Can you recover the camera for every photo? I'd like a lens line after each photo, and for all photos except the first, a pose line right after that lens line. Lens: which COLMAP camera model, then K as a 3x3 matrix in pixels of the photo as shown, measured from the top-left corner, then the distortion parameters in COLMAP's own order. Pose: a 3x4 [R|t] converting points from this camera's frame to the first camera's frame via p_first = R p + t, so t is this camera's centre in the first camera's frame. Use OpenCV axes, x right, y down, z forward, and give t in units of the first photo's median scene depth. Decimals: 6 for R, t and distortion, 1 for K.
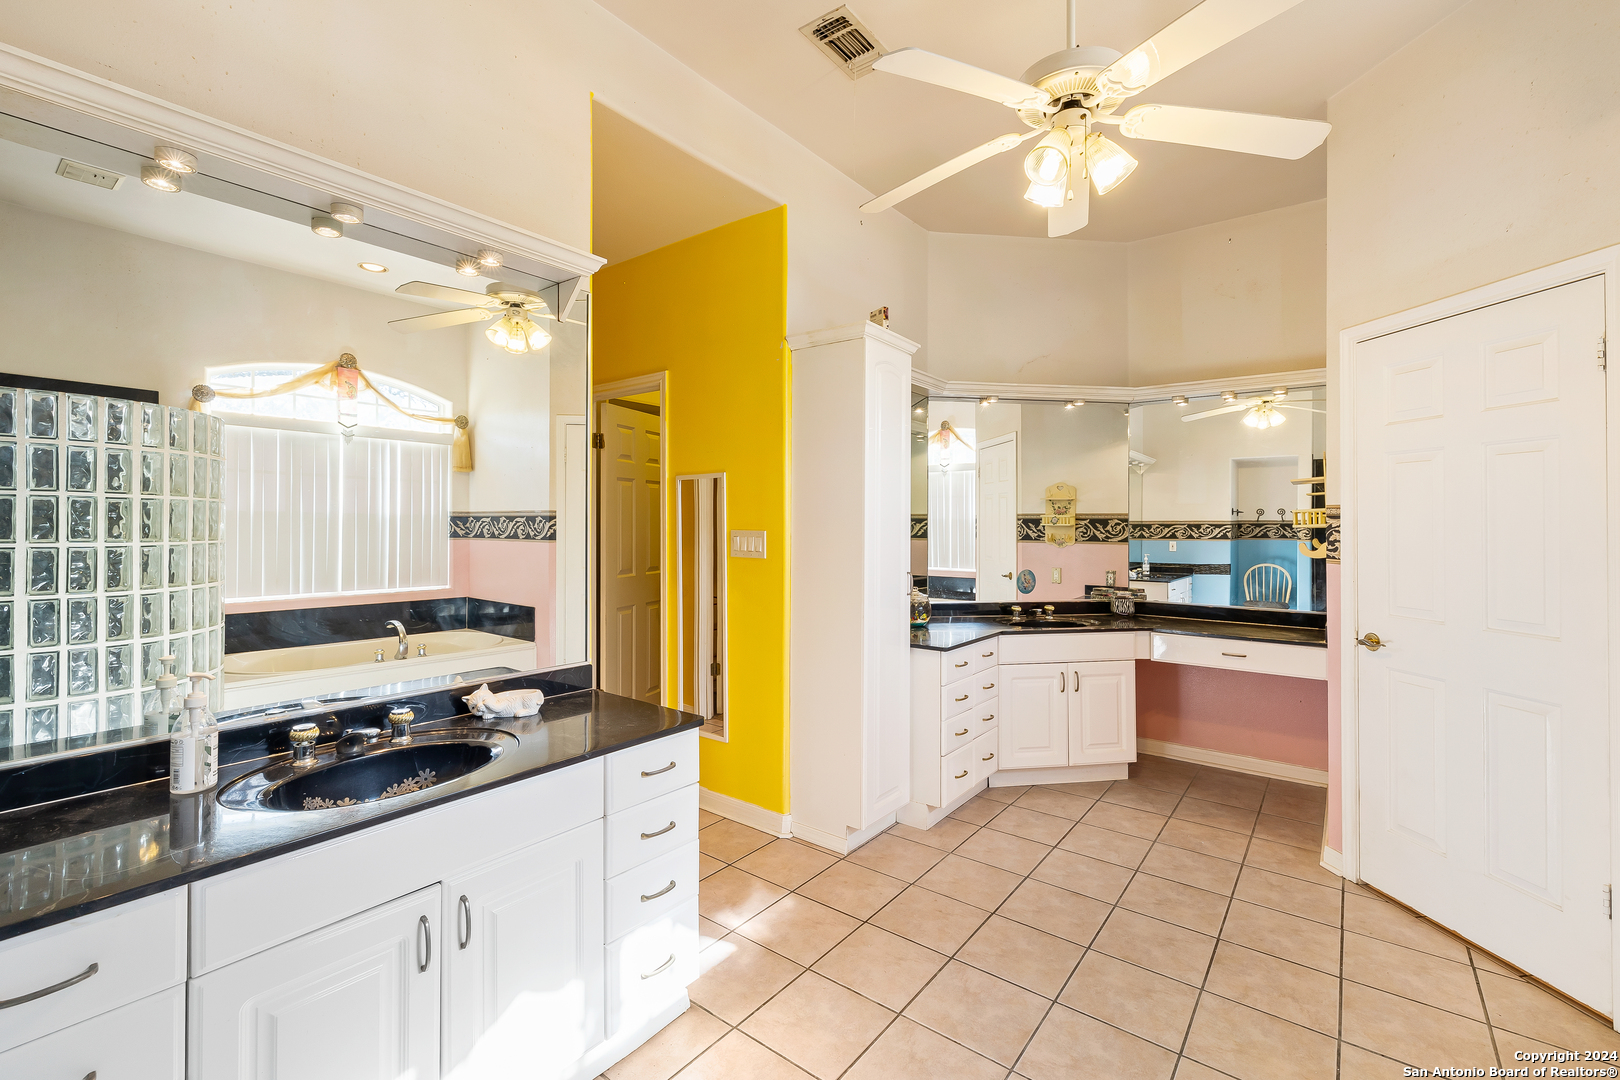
lens RADIAL K [[696.4, 0, 807.7], [0, 696.4, 507.8], [0, 0, 1]] dist [0.000728, 0.000007]
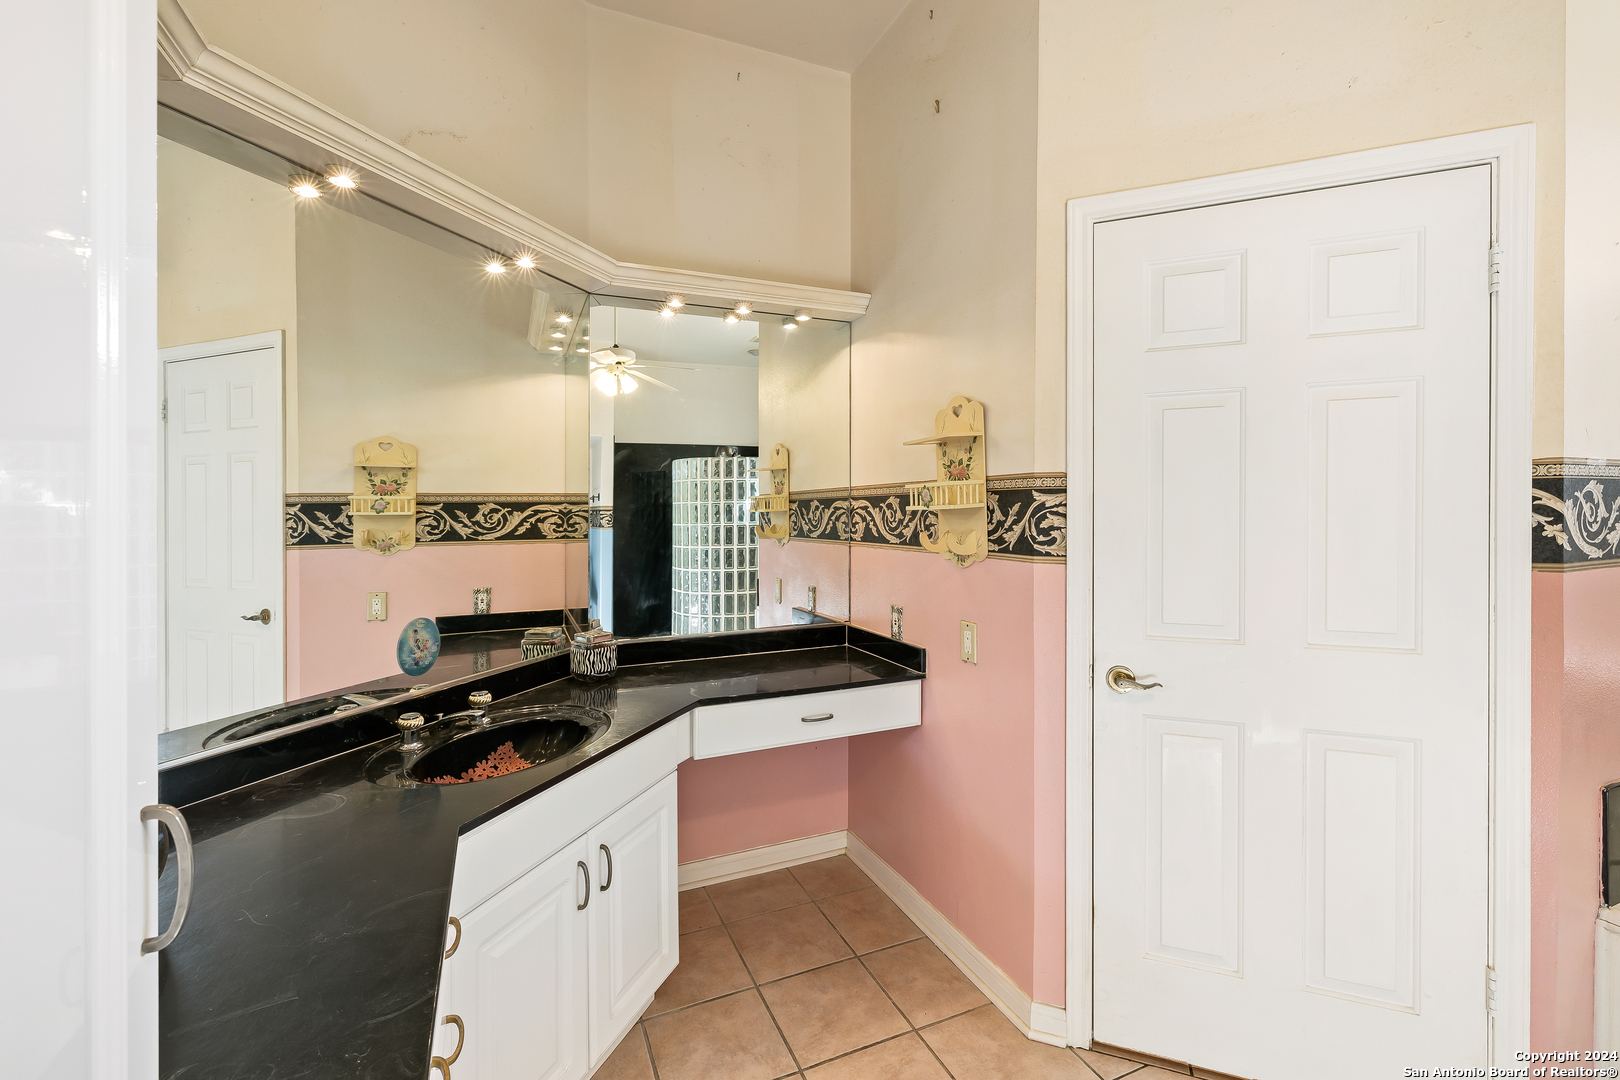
lens RADIAL K [[696.4, 0, 807.7], [0, 696.4, 507.8], [0, 0, 1]] dist [0.000728, 0.000007]
pose [[0.481580, -0.006841, 0.876375, 0.044769], [-0.006452, 0.999915, 0.011351, 0.012101], [-0.876378, -0.011121, 0.481495, 0.469121]]
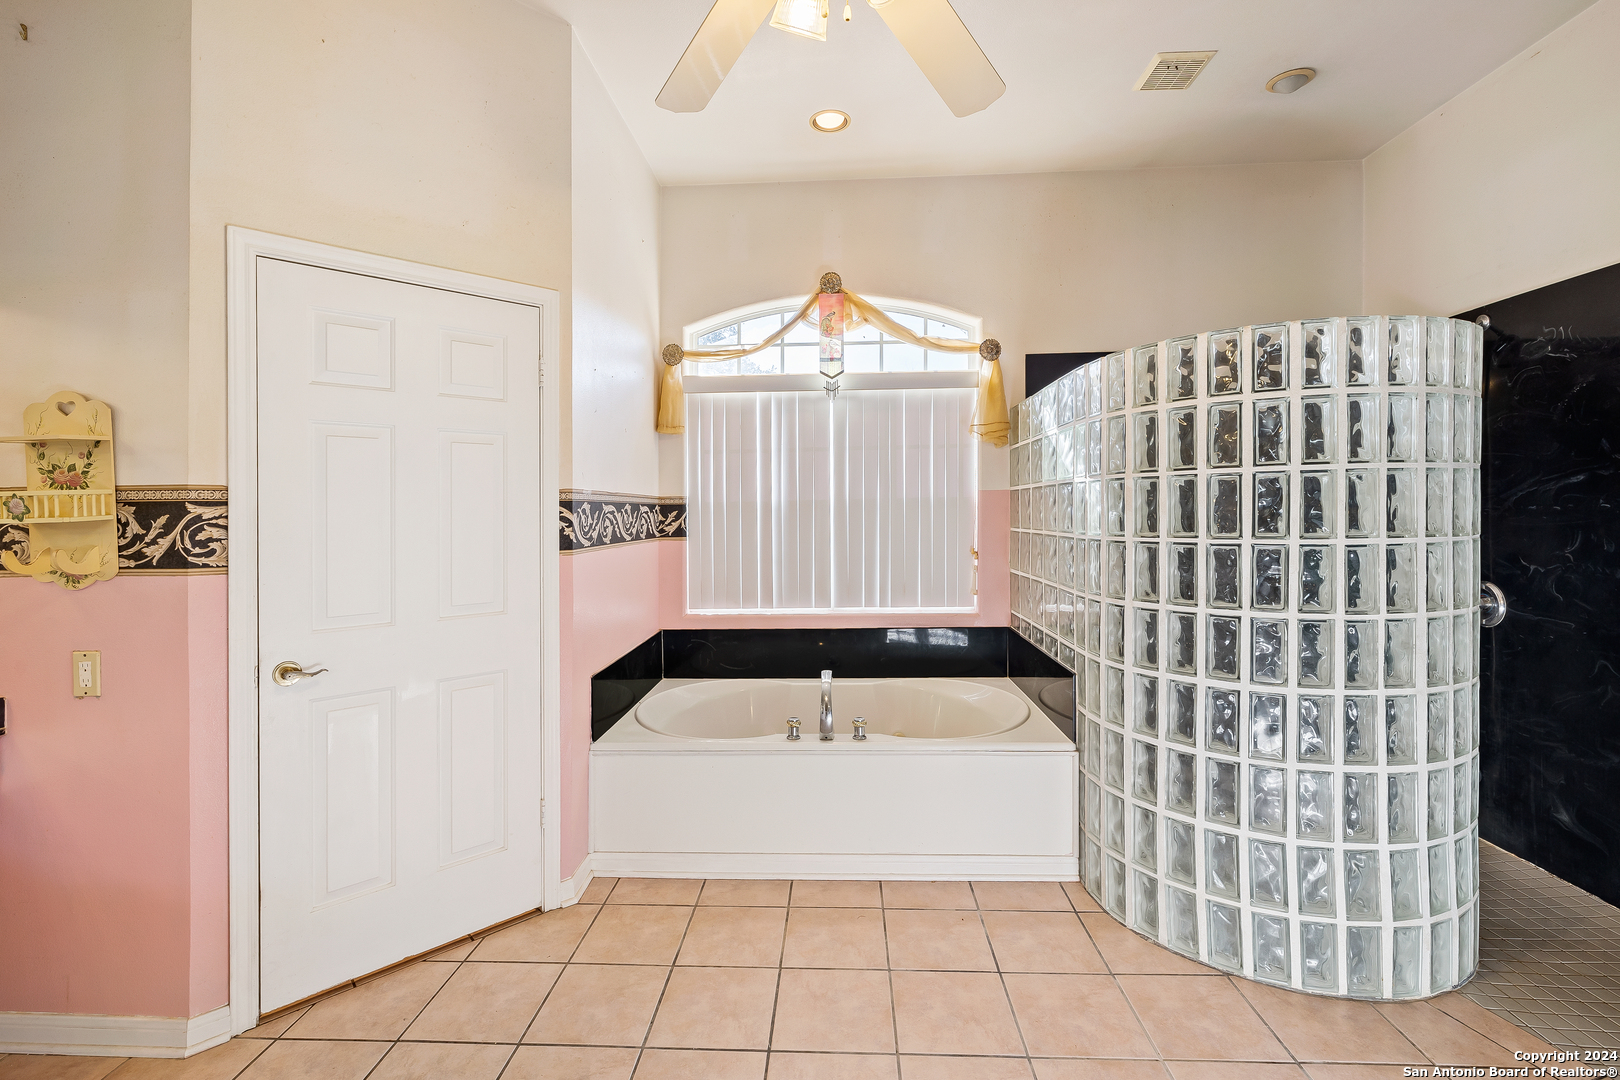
lens RADIAL K [[711.9, 0, 806.5], [0, 711.9, 517.0], [0, 0, 1]] dist [-0.000698, -0.000483]
pose [[-0.574372, -0.002645, 0.818590, -0.059043], [-0.006358, 0.999979, -0.001229, 0.012301], [-0.818570, -0.005911, -0.574377, 0.488845]]
